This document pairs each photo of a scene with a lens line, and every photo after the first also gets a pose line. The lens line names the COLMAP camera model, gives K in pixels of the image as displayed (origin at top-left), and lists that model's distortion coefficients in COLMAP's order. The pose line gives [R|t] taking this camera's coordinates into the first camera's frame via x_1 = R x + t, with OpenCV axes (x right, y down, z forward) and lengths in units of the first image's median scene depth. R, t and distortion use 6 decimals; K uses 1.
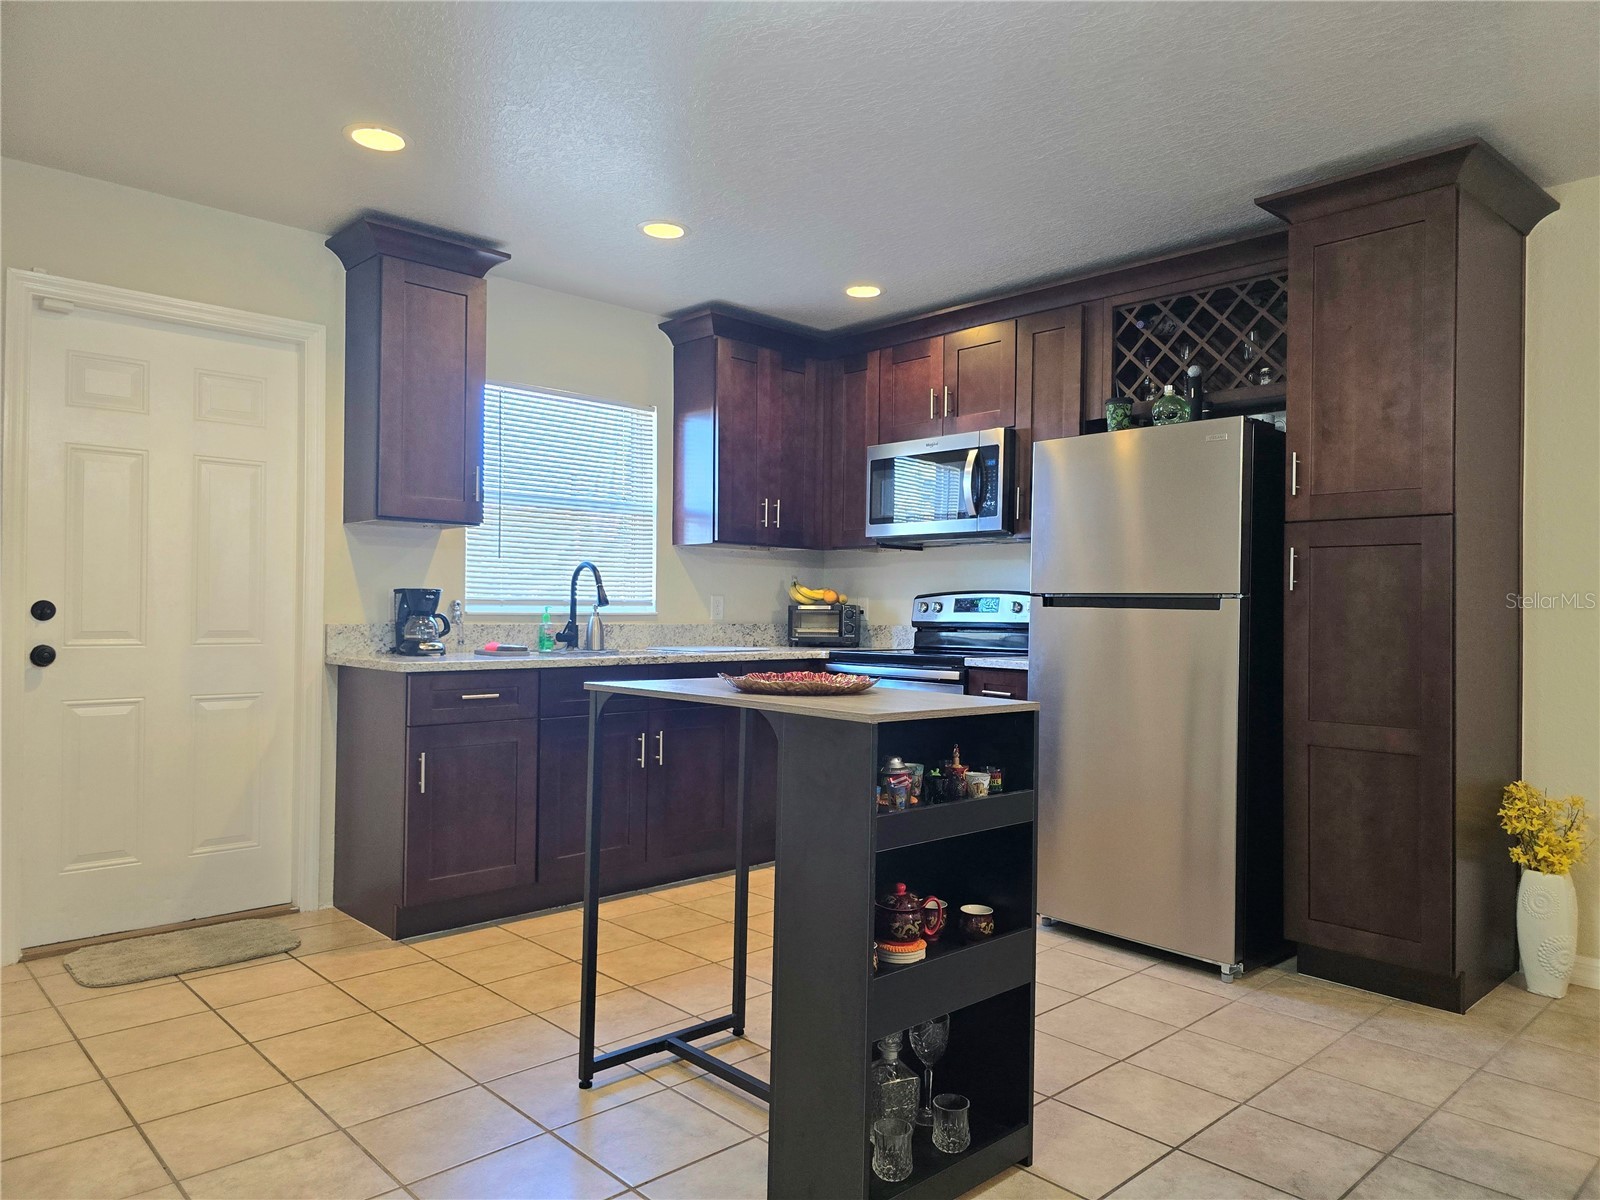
lens RADIAL K [[1070.2, 0, 800.0], [0, 1070.2, 600.0], [0, 0, 1]] dist [-0.147207, -0.000405]
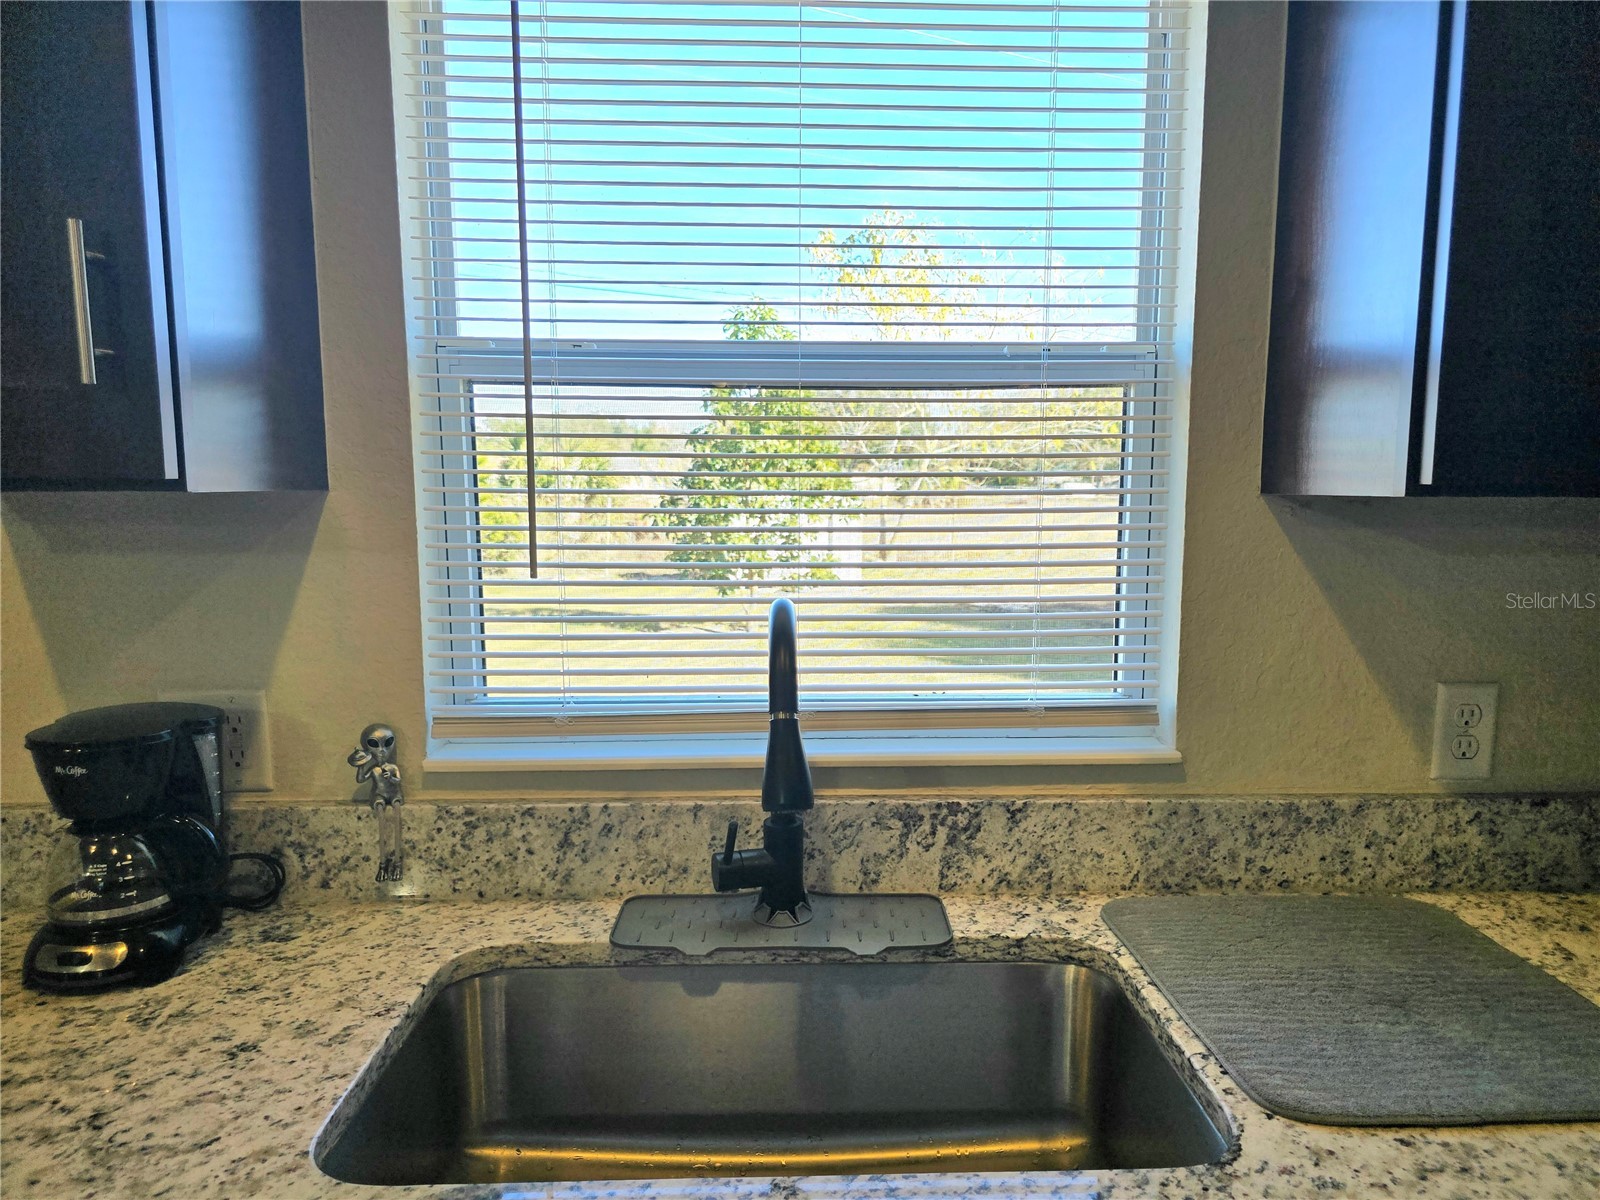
lens RADIAL K [[1088.7, 0, 800.0], [0, 1088.7, 600.0], [0, 0, 1]] dist [-0.003627, -0.000877]
pose [[0.768681, 0.051724, -0.637538, -0.042241], [0.027961, 0.993055, 0.114280, -0.067202], [0.639021, -0.105671, 0.761896, 0.835753]]
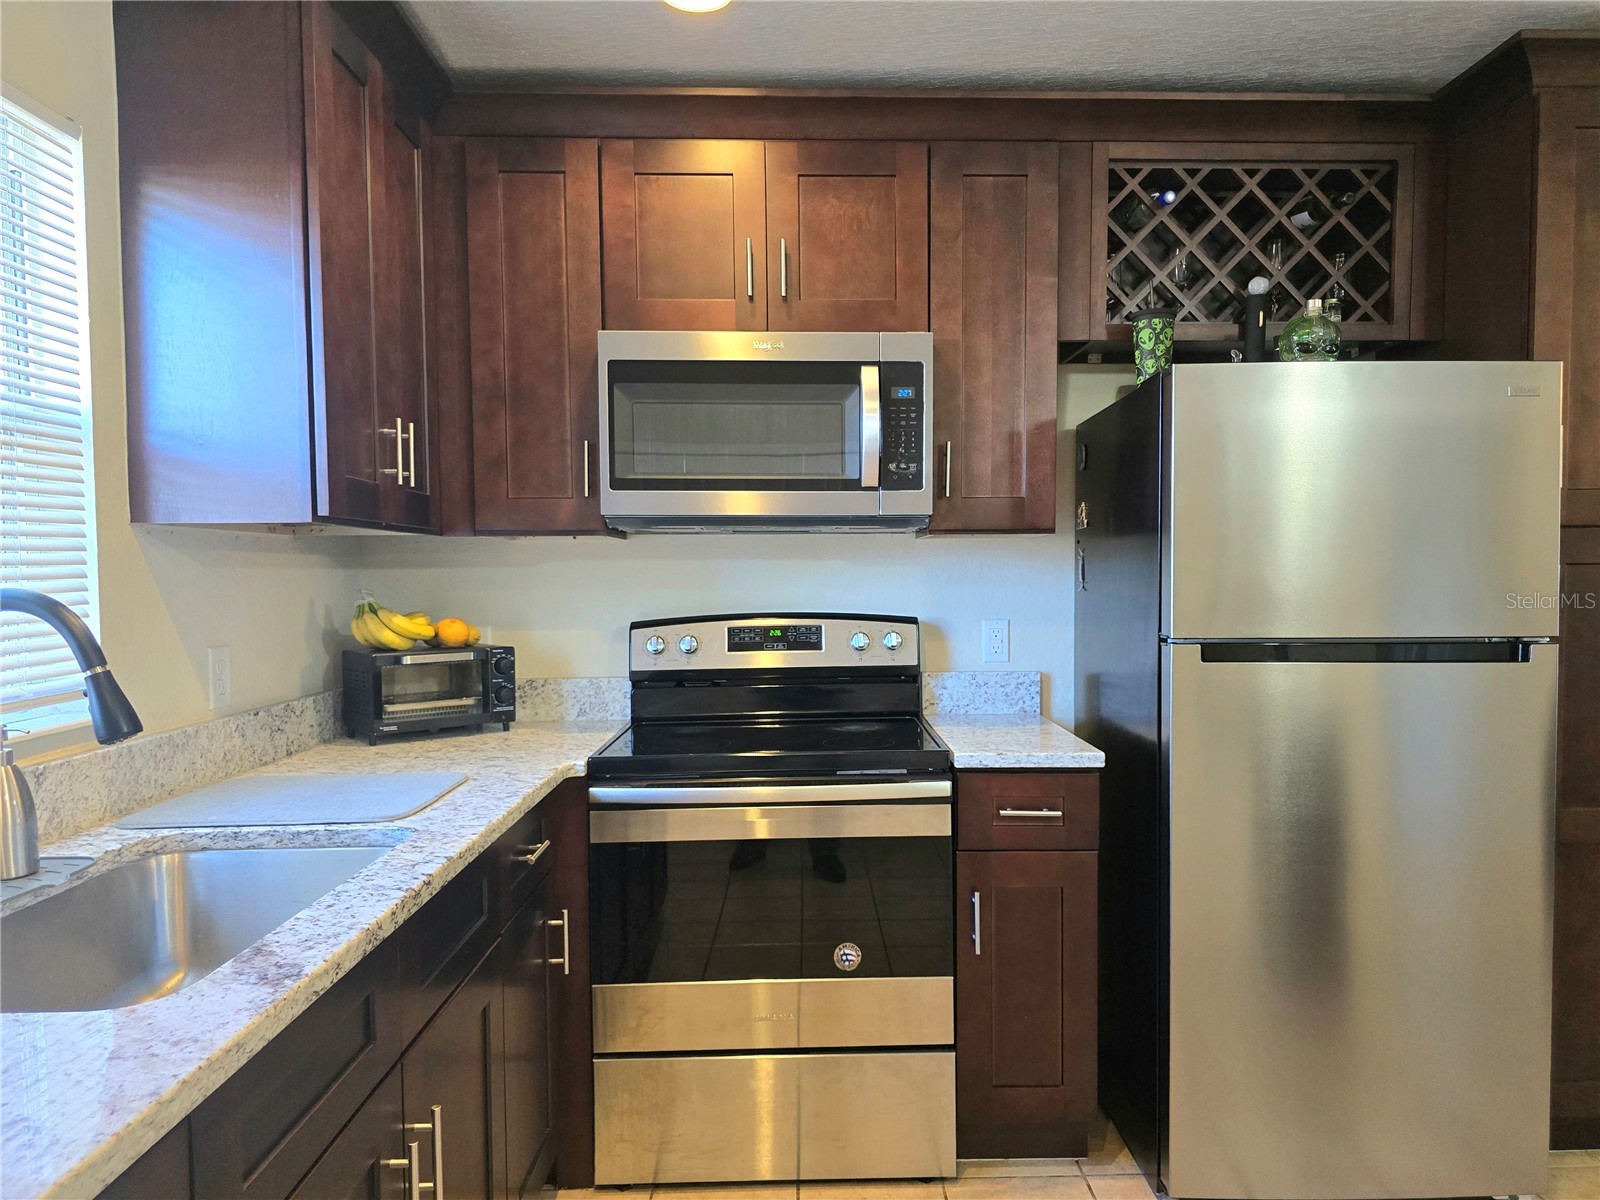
lens RADIAL K [[1088.7, 0, 800.0], [0, 1088.7, 600.0], [0, 0, 1]] dist [-0.003627, -0.000877]
pose [[0.633264, -0.041379, 0.772829, -0.302451], [0.007190, 0.998841, 0.047589, -0.047489], [-0.773903, -0.024580, 0.632827, 0.670321]]
